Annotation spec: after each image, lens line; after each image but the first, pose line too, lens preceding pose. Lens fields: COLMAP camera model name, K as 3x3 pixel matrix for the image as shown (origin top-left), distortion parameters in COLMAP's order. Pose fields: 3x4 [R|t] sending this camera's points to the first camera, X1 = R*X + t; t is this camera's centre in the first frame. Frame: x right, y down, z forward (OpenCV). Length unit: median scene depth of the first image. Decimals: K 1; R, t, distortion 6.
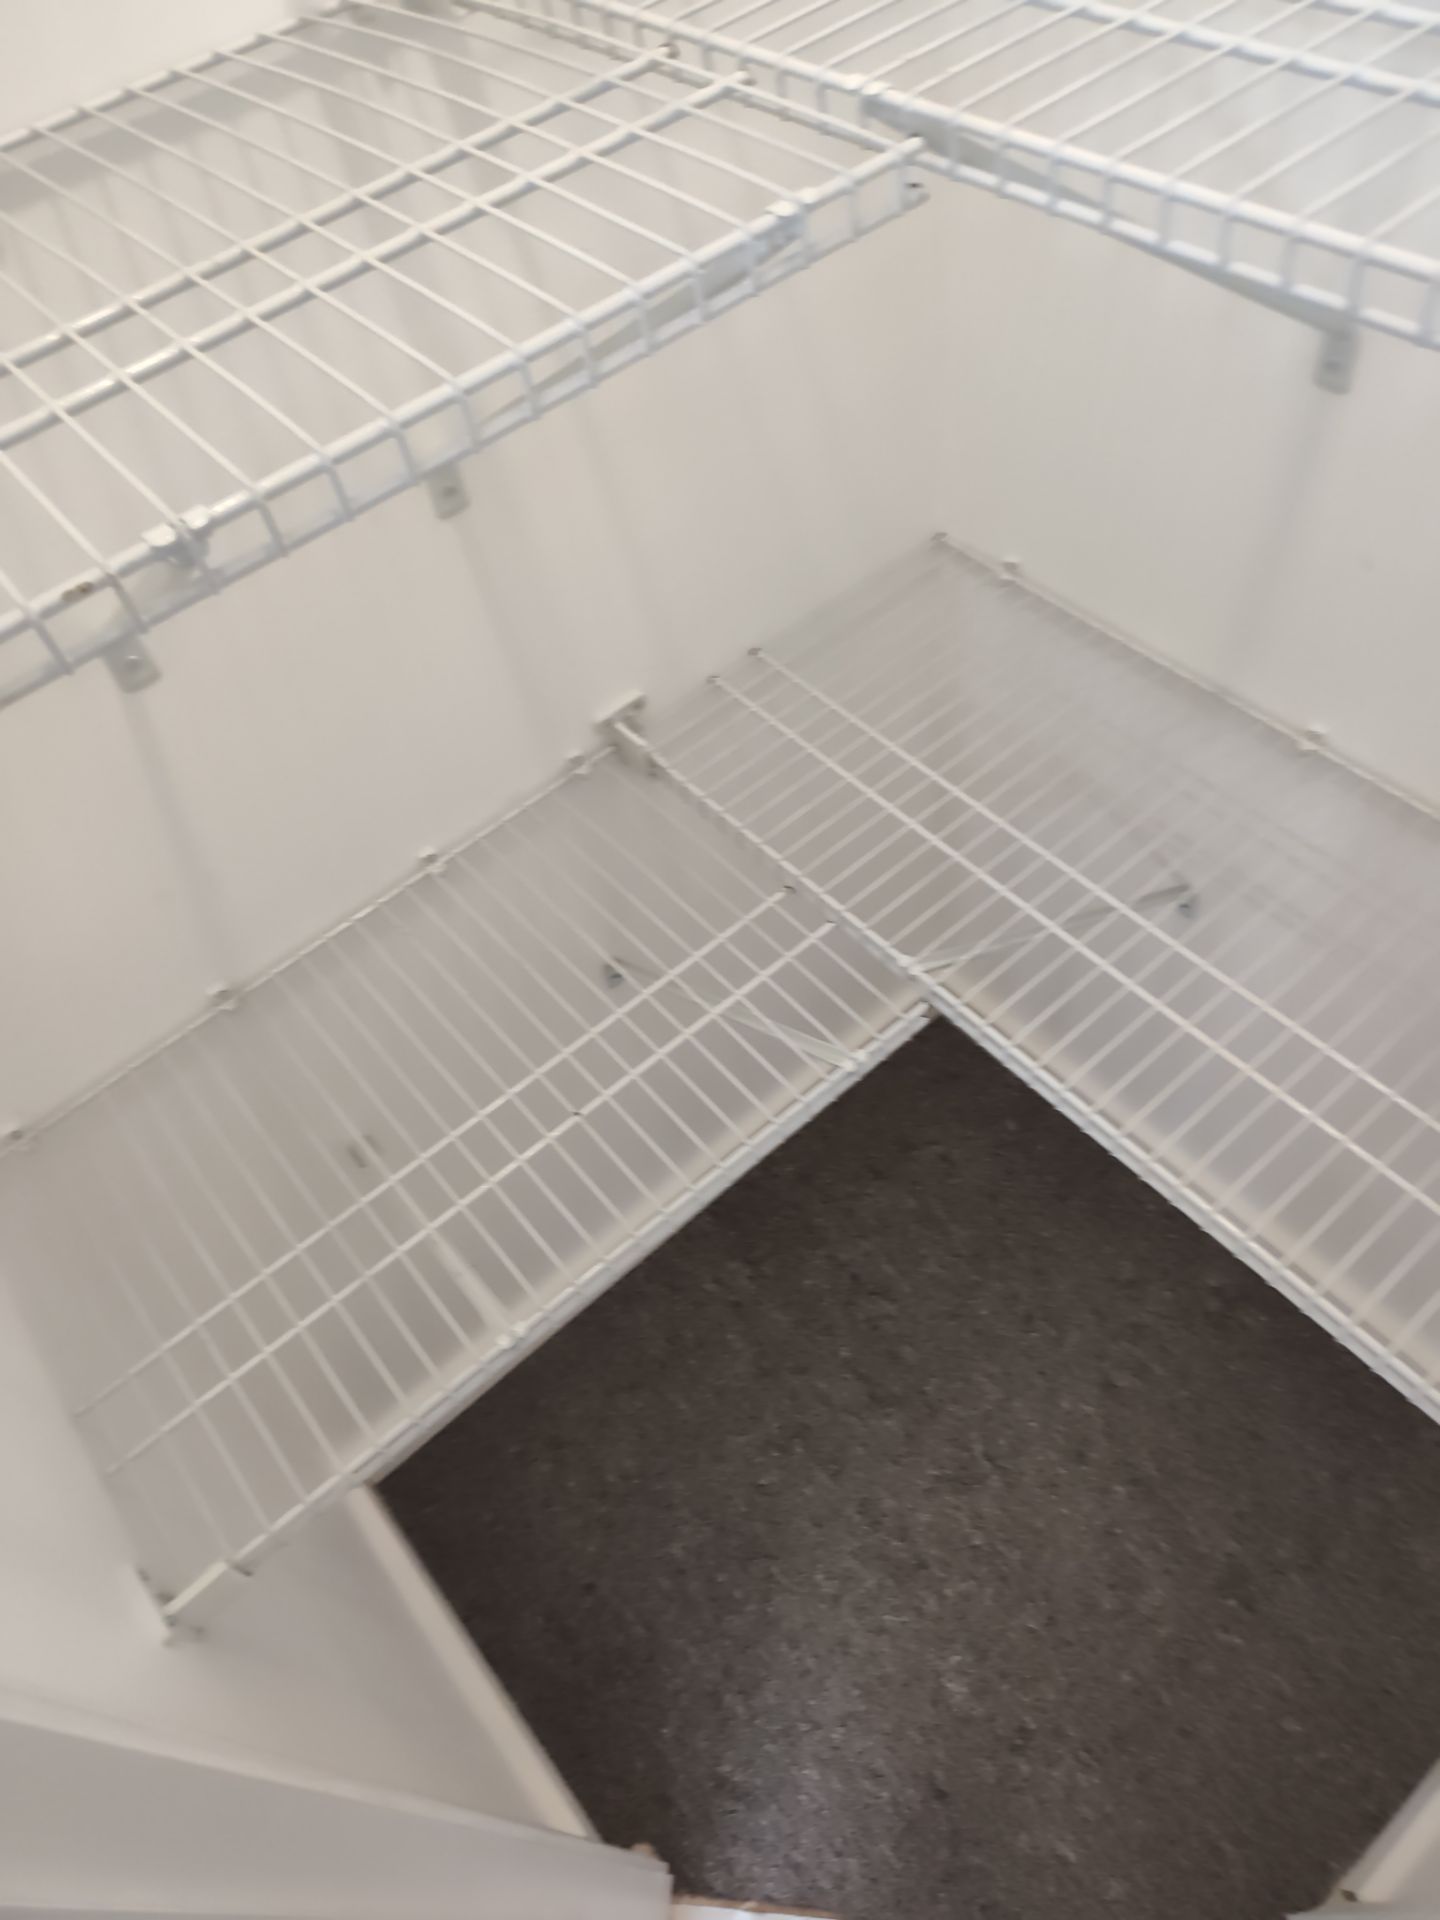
lens RADIAL K [[1322.9, 0, 727.8], [0, 1322.9, 941.3], [0, 0, 1]] dist [0.042219, -0.043895]
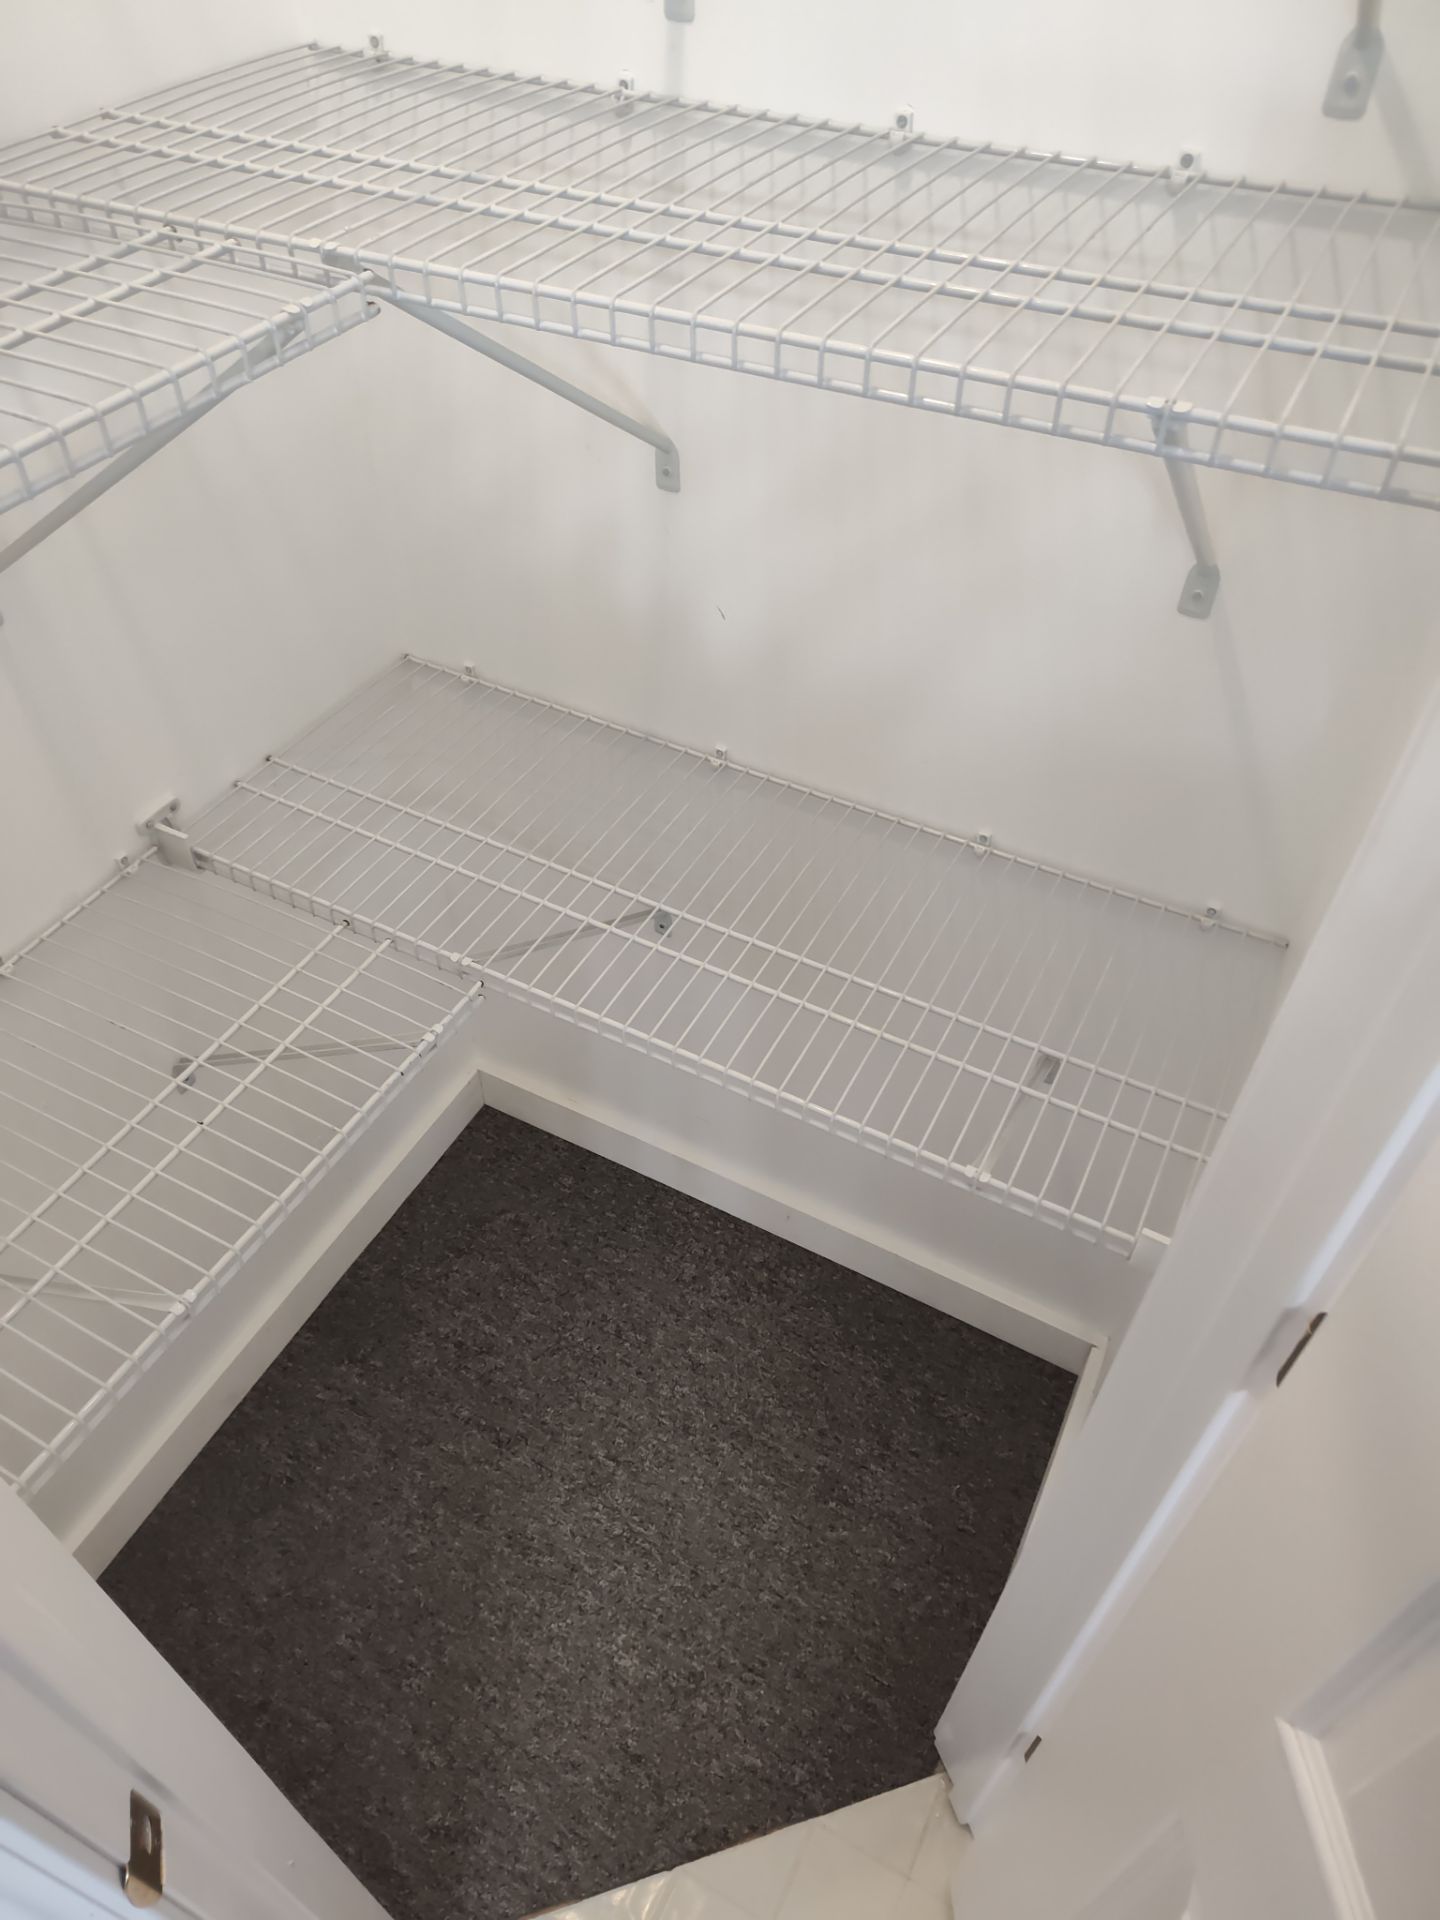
lens RADIAL K [[1322.9, 0, 671.3], [0, 1322.9, 973.8], [0, 0, 1]] dist [0.042219, -0.043895]
pose [[0.924225, -0.175537, 0.339109, -0.069871], [0.225479, 0.967595, -0.113663, 0.151342], [-0.308168, 0.181512, 0.933856, -0.136516]]
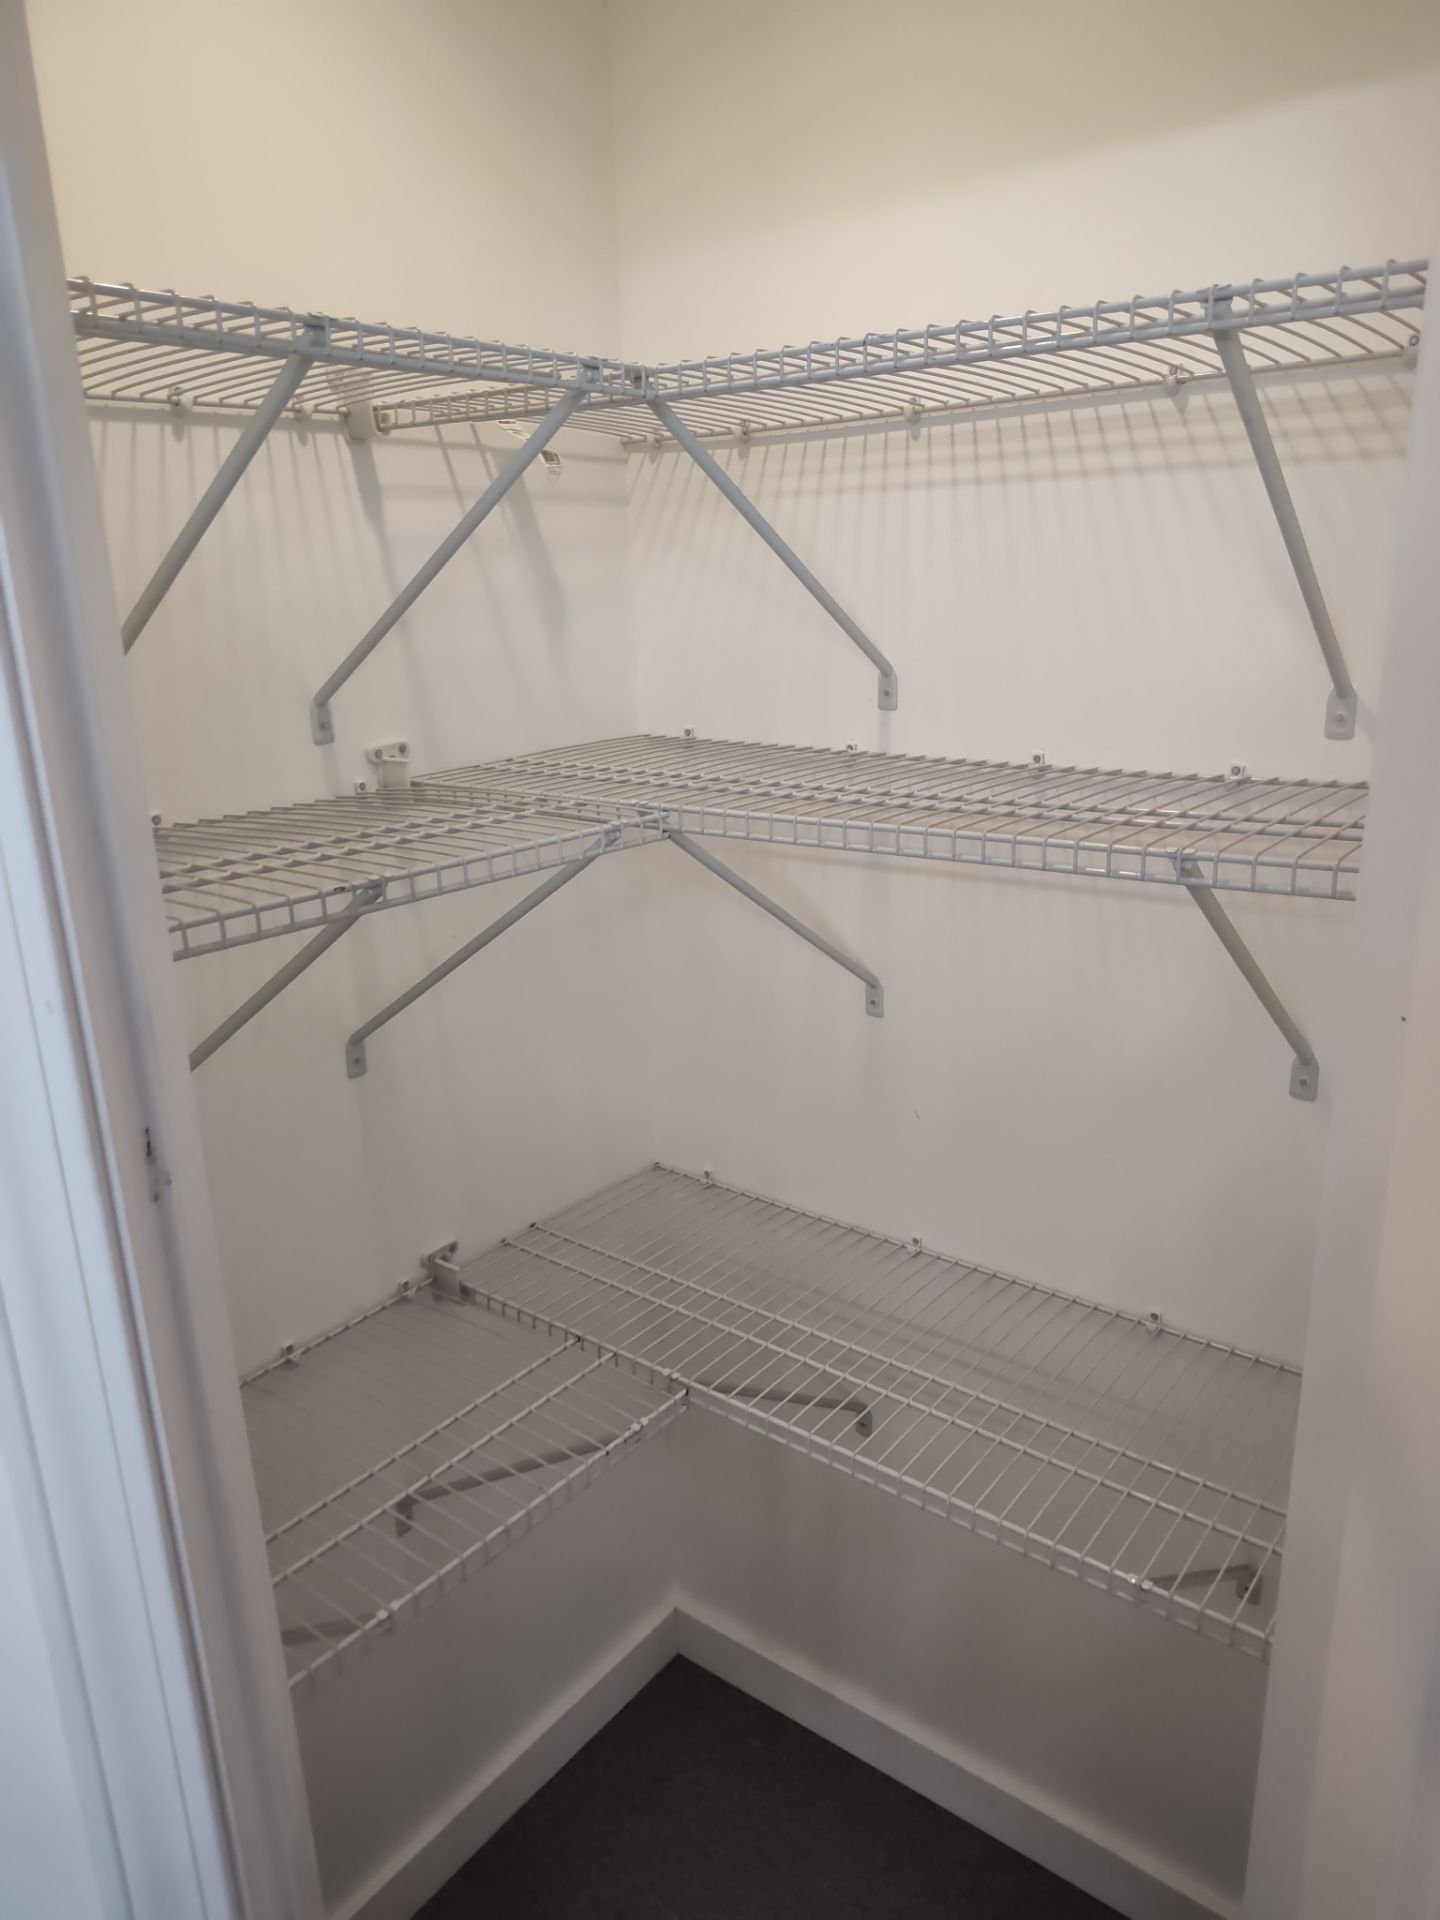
lens RADIAL K [[1322.9, 0, 718.3], [0, 1322.9, 978.5], [0, 0, 1]] dist [0.042219, -0.043895]
pose [[0.972170, 0.036025, 0.231491, -0.104933], [0.111540, 0.797759, -0.592570, 0.360470], [-0.206022, 0.601899, 0.771539, -0.225646]]
